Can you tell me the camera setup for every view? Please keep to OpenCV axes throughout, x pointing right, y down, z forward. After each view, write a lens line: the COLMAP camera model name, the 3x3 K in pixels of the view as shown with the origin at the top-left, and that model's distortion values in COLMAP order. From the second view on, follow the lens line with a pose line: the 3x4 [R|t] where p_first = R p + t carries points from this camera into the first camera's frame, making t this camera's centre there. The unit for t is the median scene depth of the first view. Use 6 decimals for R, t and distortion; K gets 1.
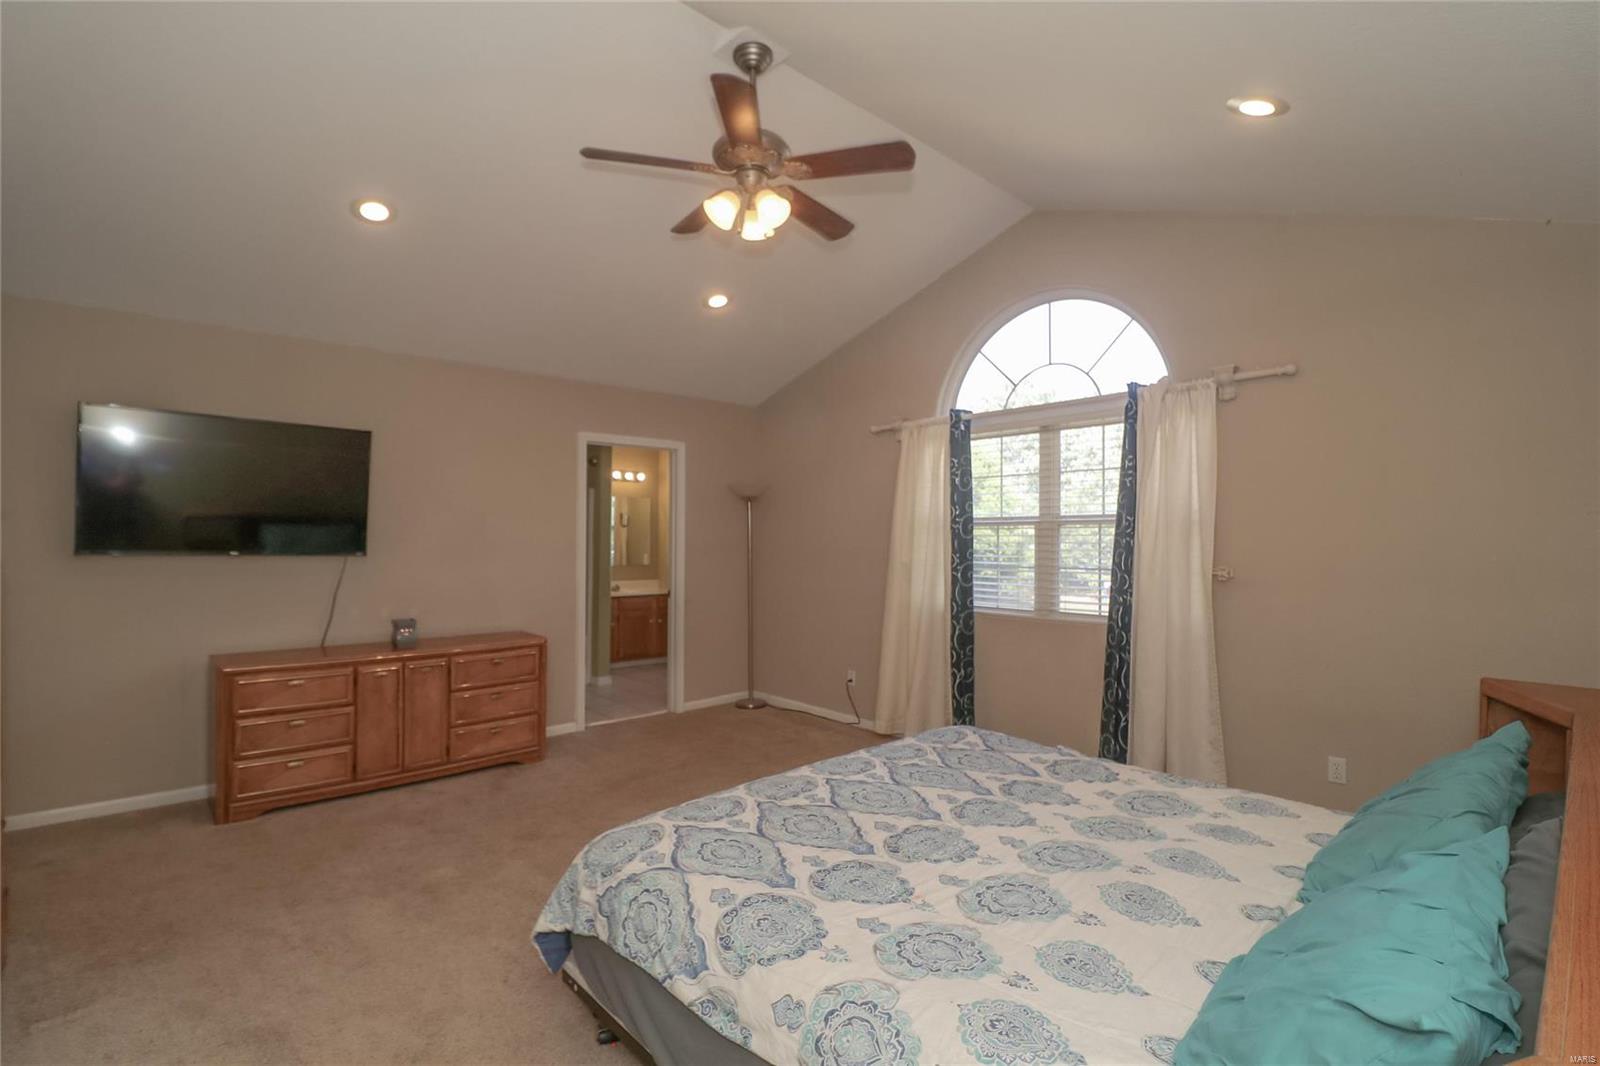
lens RADIAL K [[757.2, 0, 789.4], [0, 757.2, 532.7], [0, 0, 1]] dist [-0.008348, -0.007566]
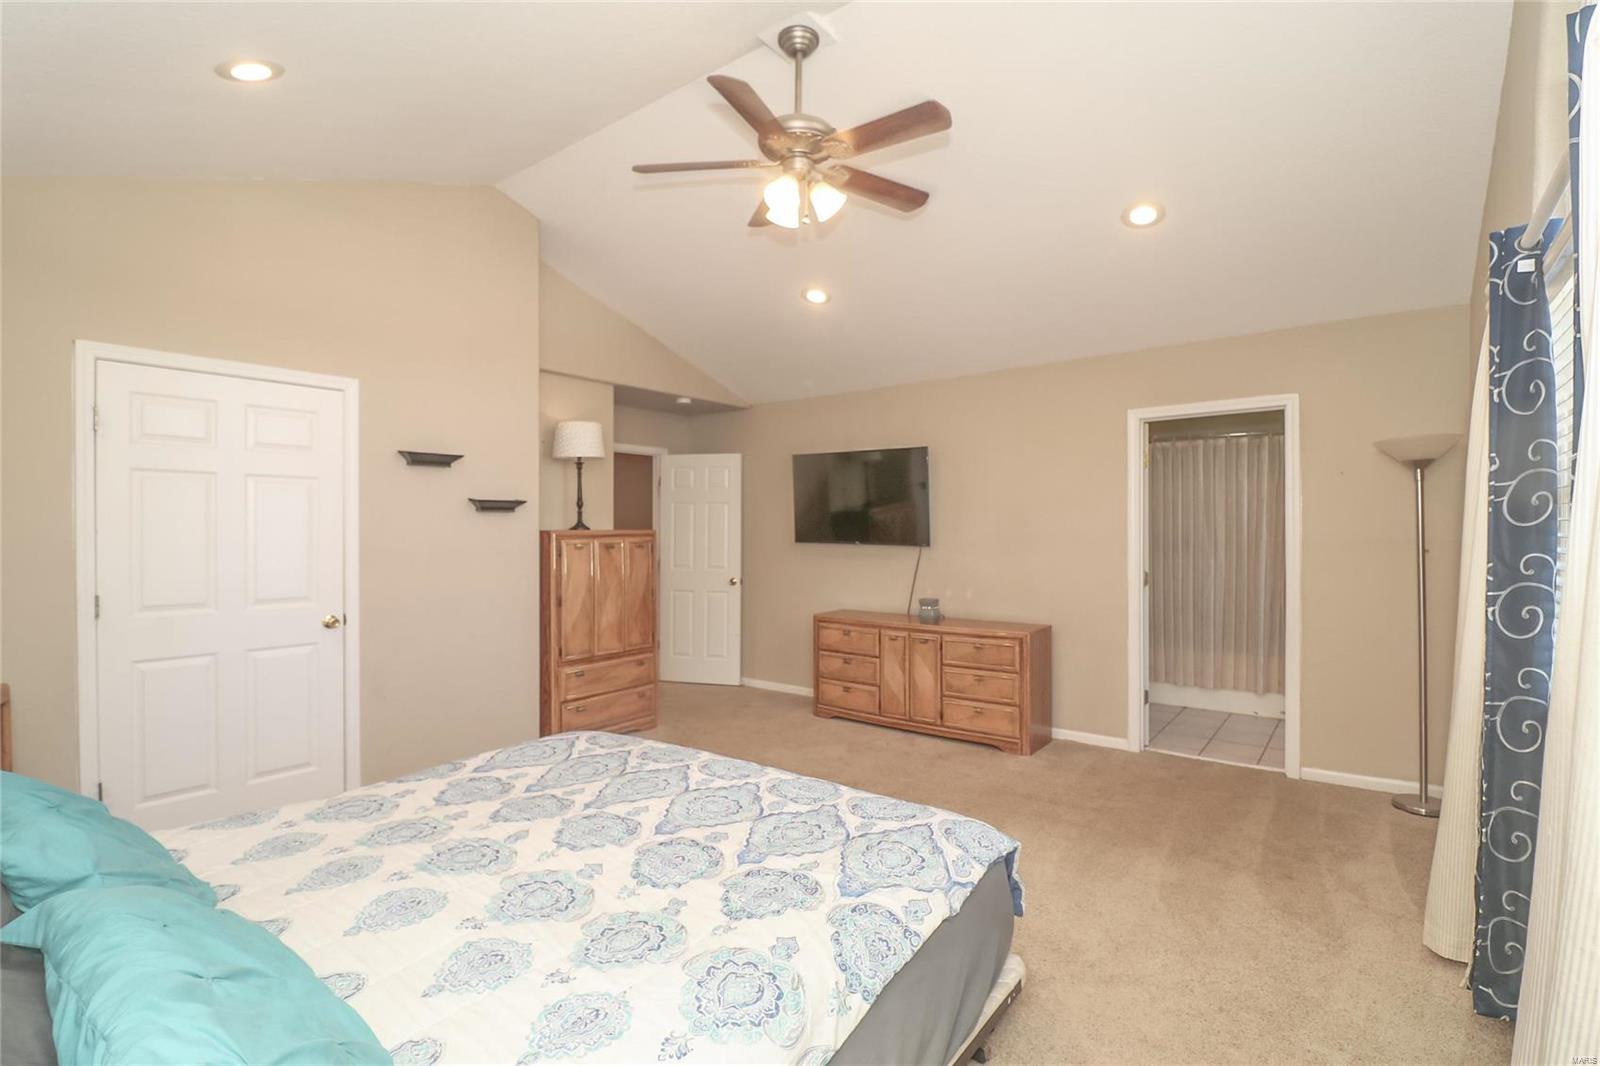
lens RADIAL K [[757.2, 0, 795.6], [0, 757.2, 541.4], [0, 0, 1]] dist [-0.008348, -0.007566]
pose [[0.160196, 0.009027, -0.987044, 0.921943], [0.006462, 0.999927, 0.010194, 0.012519], [0.987064, -0.008012, 0.160126, 0.840402]]
